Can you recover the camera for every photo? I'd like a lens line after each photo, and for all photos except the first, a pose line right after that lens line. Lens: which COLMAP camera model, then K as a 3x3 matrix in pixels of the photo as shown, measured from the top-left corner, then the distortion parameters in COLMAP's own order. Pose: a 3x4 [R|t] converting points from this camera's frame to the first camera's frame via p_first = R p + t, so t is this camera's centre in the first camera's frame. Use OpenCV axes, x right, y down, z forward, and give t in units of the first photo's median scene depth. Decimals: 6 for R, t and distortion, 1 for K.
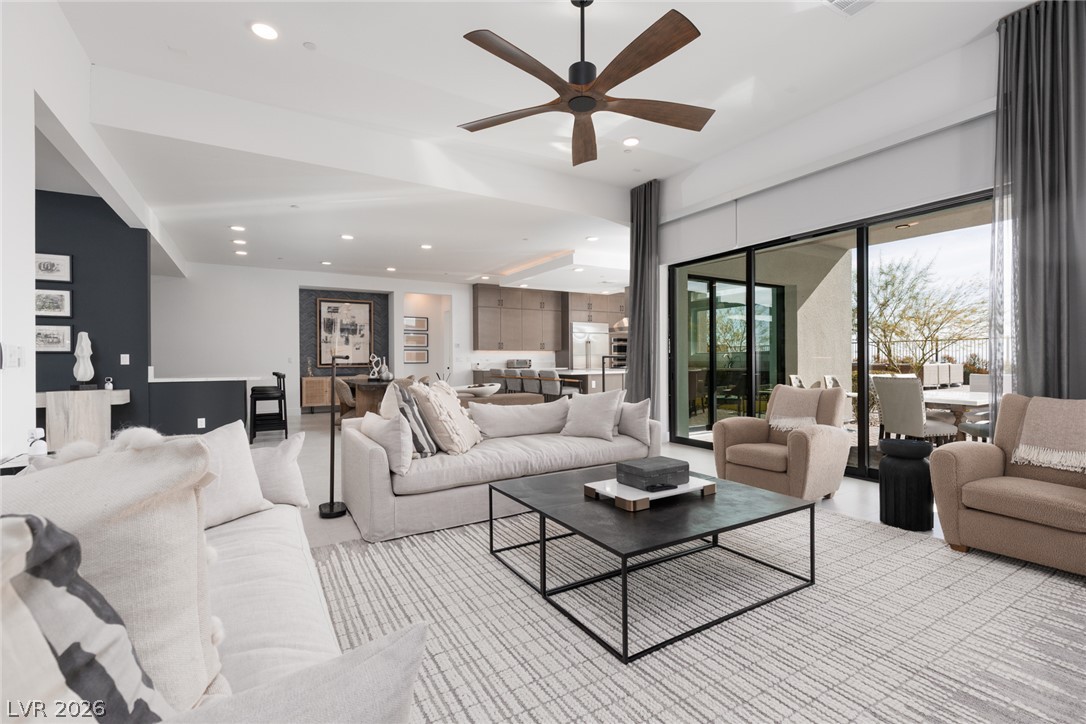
lens RADIAL K [[487.6, 0, 549.7], [0, 487.6, 357.6], [0, 0, 1]] dist [0.008803, -0.001766]
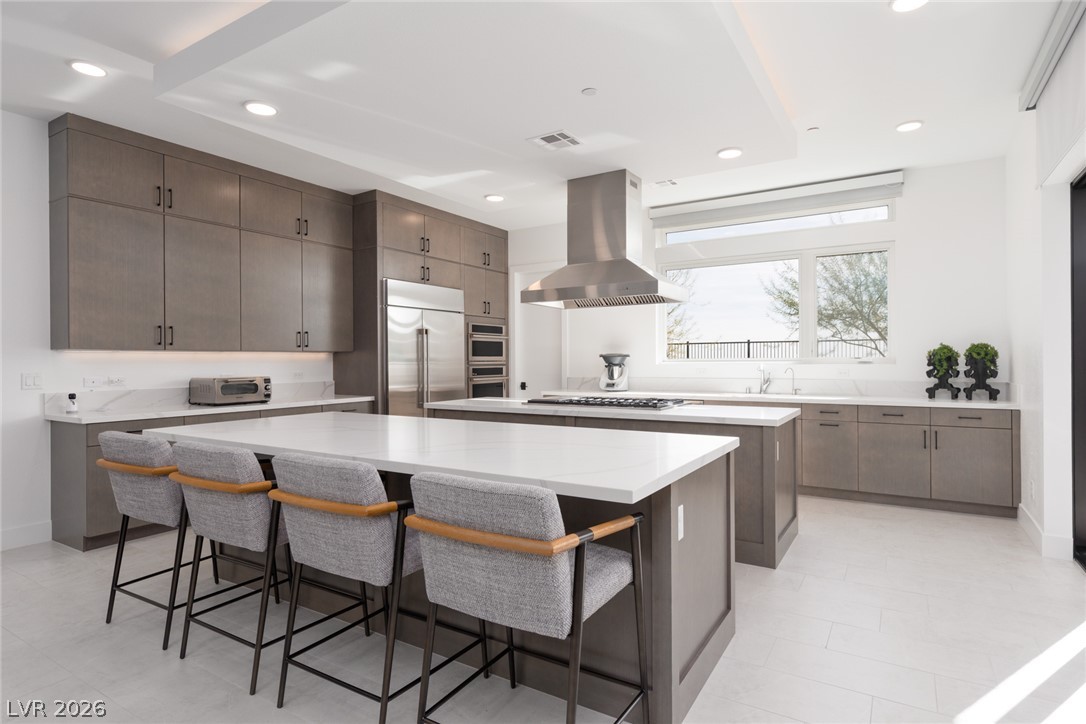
lens RADIAL K [[577.5, 0, 552.3], [0, 577.5, 358.5], [0, 0, 1]] dist [0.002209, -0.003786]
pose [[0.887632, 0.001016, 0.460553, -0.054589], [-0.001555, 0.999998, 0.000790, -0.011448], [-0.460552, -0.001417, 0.887632, 0.606084]]
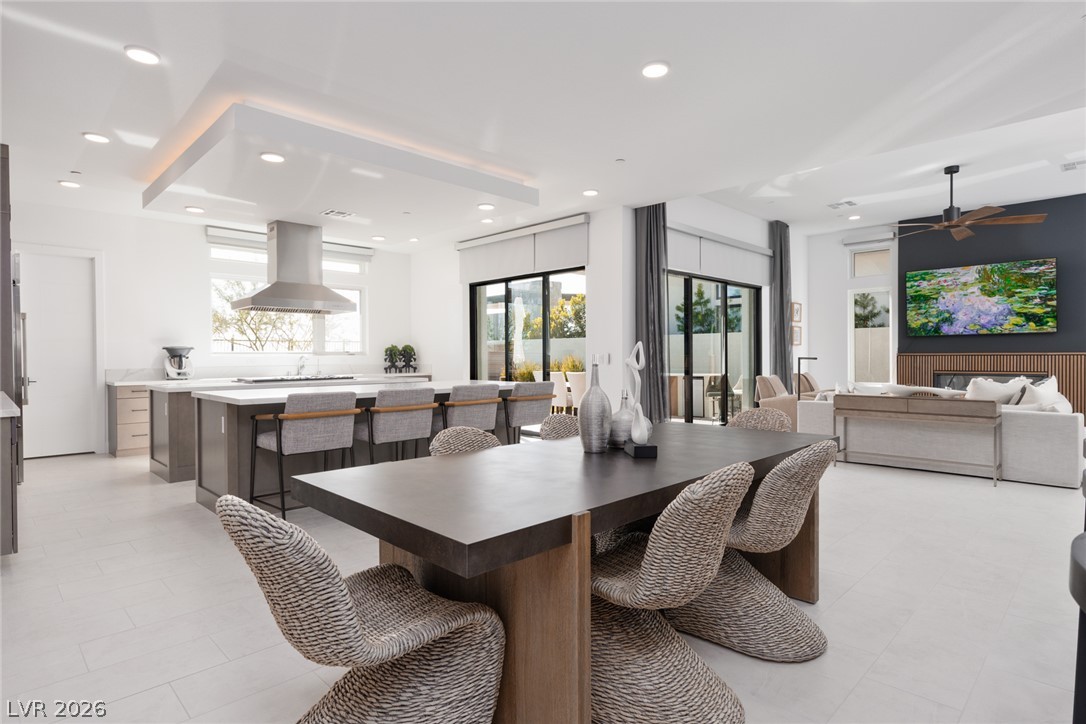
lens RADIAL K [[577.5, 0, 542.3], [0, 577.5, 361.7], [0, 0, 1]] dist [0.002209, -0.003786]
pose [[-0.237262, -0.002828, 0.971442, -0.481403], [0.002097, 0.999992, 0.003423, 0.000241], [-0.971443, 0.002849, -0.237254, 0.853186]]
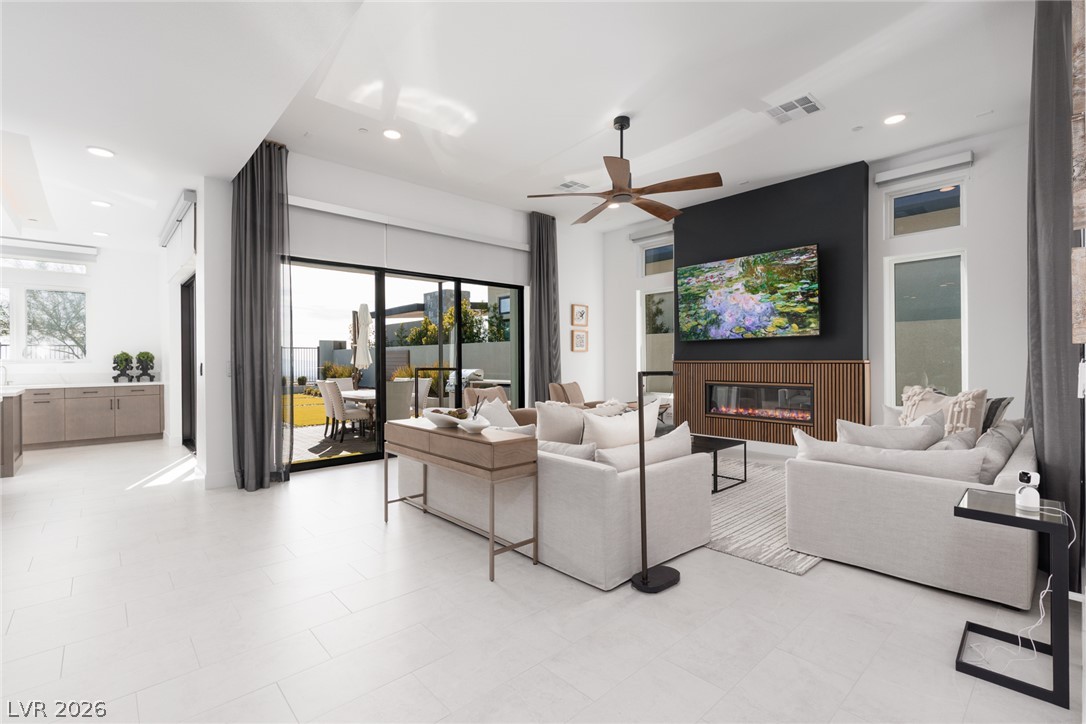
lens RADIAL K [[487.6, 0, 545.2], [0, 487.6, 360.9], [0, 0, 1]] dist [0.008803, -0.001766]
pose [[-0.192382, 0.003080, 0.981315, -0.365478], [0.002618, 0.999993, -0.002625, -0.006491], [-0.981317, 0.002064, -0.192389, 0.416853]]
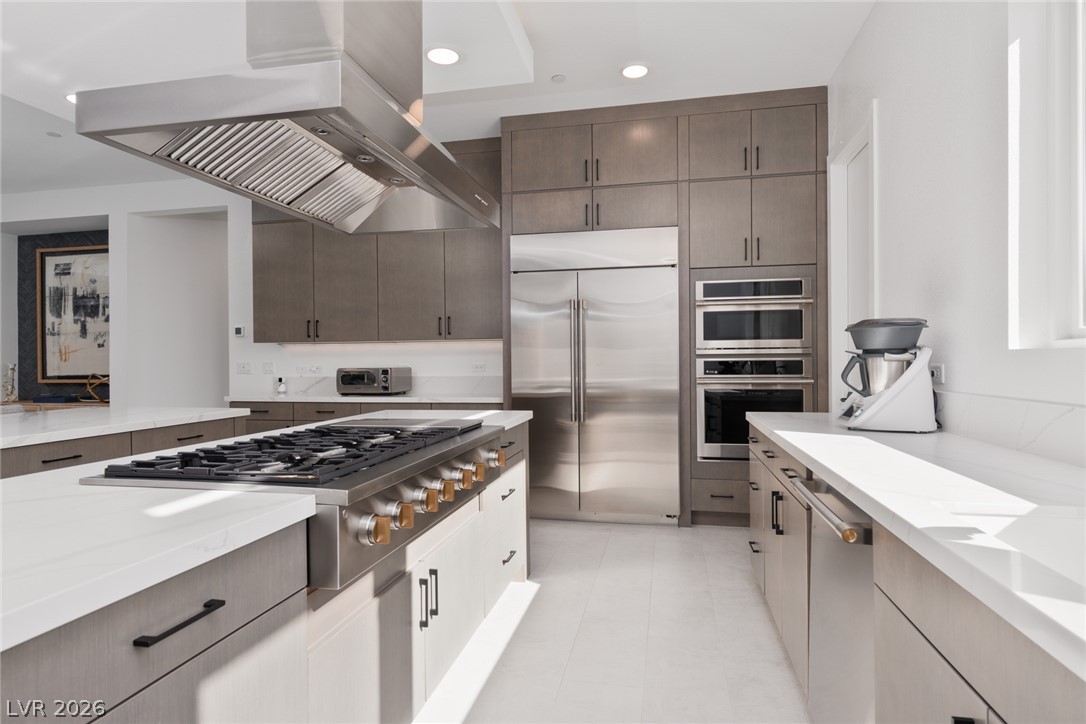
lens RADIAL K [[577.5, 0, 544.6], [0, 577.5, 362.0], [0, 0, 1]] dist [0.002209, -0.003786]
pose [[0.738636, 0.000564, -0.674104, 0.324078], [0.007374, 0.999933, 0.008917, -0.003719], [0.674064, -0.011557, 0.738582, 0.876535]]
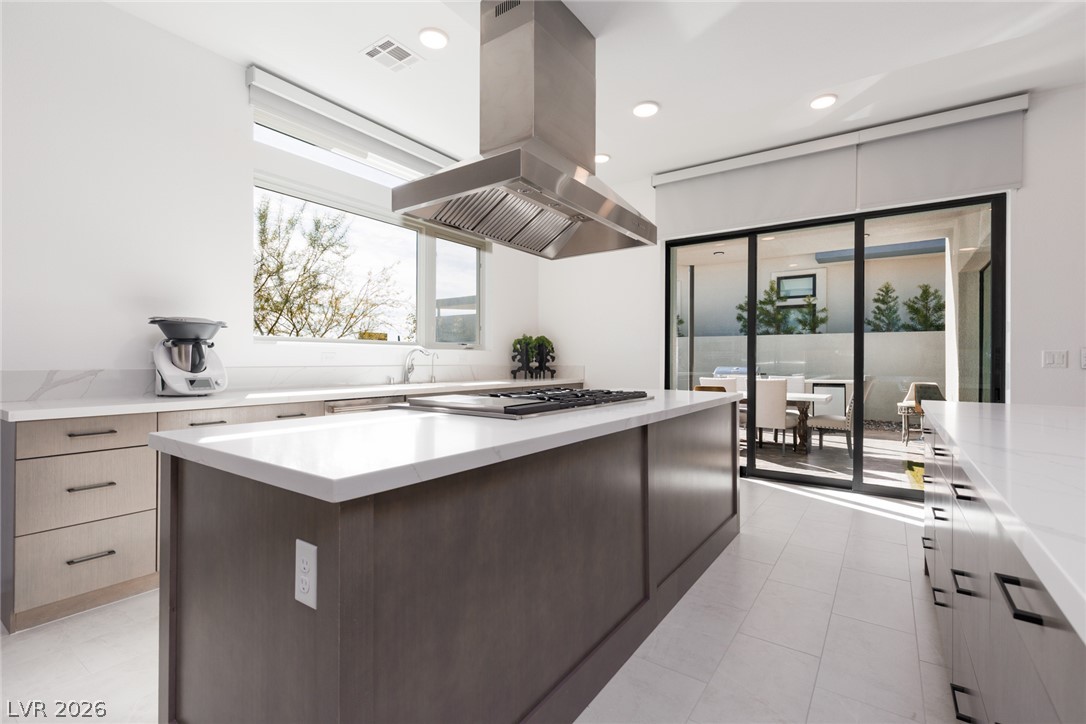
lens RADIAL K [[487.6, 0, 540.3], [0, 487.6, 359.9], [0, 0, 1]] dist [0.008803, -0.001766]
pose [[-0.407154, 0.003886, 0.913351, -0.018757], [-0.007834, 0.999939, -0.007746, 0.005074], [-0.913326, -0.010309, -0.407099, 1.045972]]
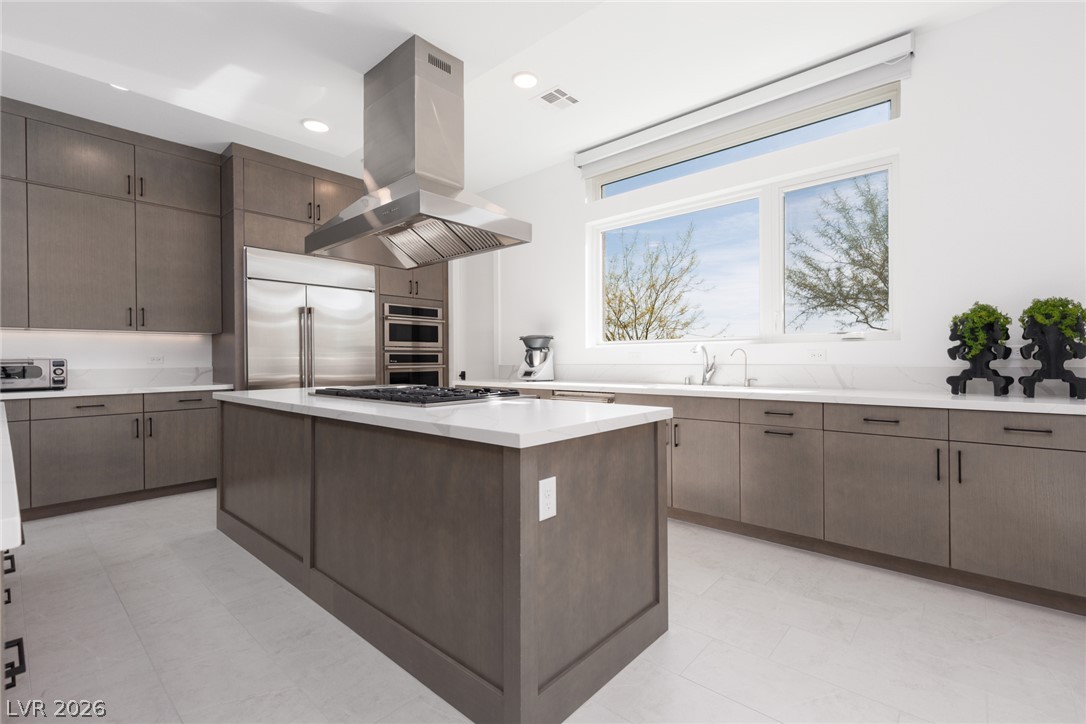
lens RADIAL K [[487.6, 0, 550.7], [0, 487.6, 358.7], [0, 0, 1]] dist [0.008803, -0.001766]
pose [[0.953749, -0.000302, 0.300605, 0.164414], [-0.000523, 0.999996, 0.002662, 0.002478], [-0.300605, -0.002696, 0.953745, 0.707770]]
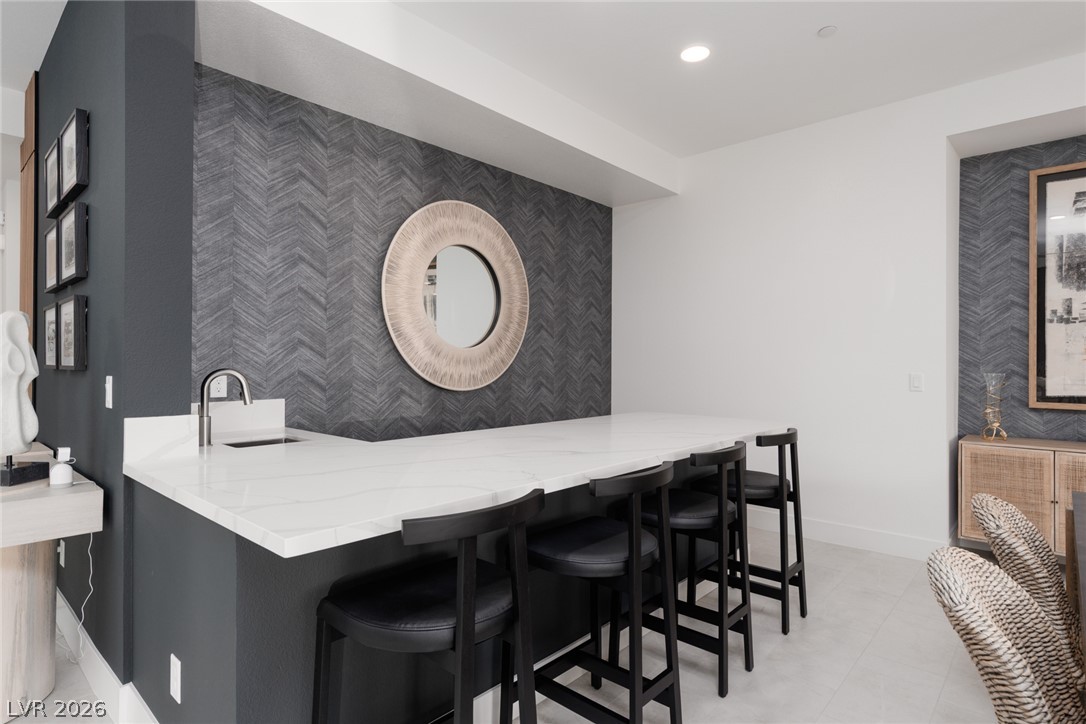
lens RADIAL K [[577.5, 0, 538.3], [0, 577.5, 360.1], [0, 0, 1]] dist [0.002209, -0.003786]
pose [[0.302067, 0.004517, -0.953276, -0.225253], [-0.003353, 0.999988, 0.003676, -0.008574], [0.953281, 0.002086, 0.302079, 0.591562]]
